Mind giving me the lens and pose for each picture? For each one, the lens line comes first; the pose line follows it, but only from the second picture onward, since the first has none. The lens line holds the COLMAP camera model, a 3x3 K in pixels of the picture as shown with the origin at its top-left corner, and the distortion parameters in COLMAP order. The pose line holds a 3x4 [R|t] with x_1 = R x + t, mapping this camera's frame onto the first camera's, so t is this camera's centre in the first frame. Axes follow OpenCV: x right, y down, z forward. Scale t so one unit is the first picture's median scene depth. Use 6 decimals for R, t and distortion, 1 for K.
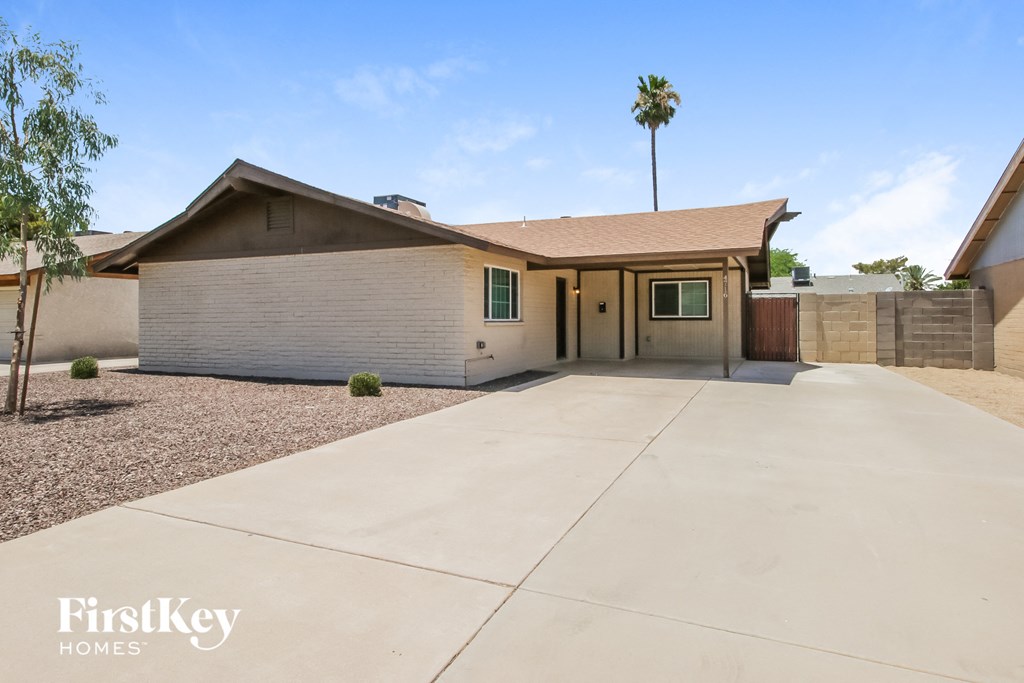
lens RADIAL K [[501.1, 0, 512.3], [0, 501.1, 337.4], [0, 0, 1]] dist [0.011660, -0.001992]
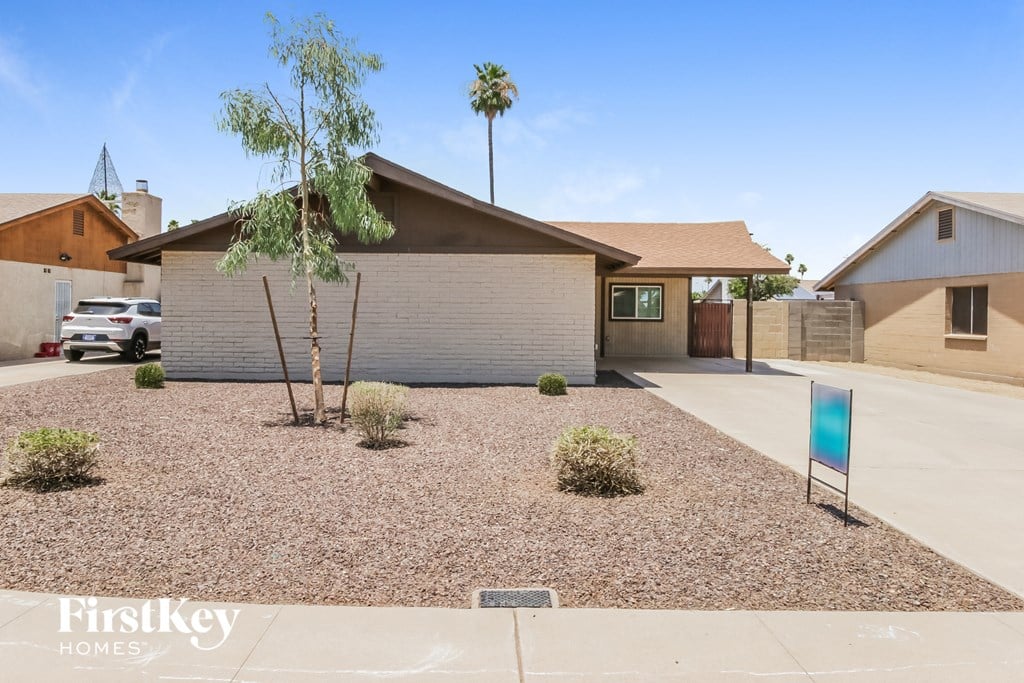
lens RADIAL K [[538.0, 0, 512.0], [0, 538.0, 344.4], [0, 0, 1]] dist [0.004990, 0.000195]
pose [[0.946225, -0.003476, 0.323489, -0.490330], [-0.003063, 0.999801, 0.019705, -0.010160], [-0.323494, -0.019636, 0.946027, -0.042117]]
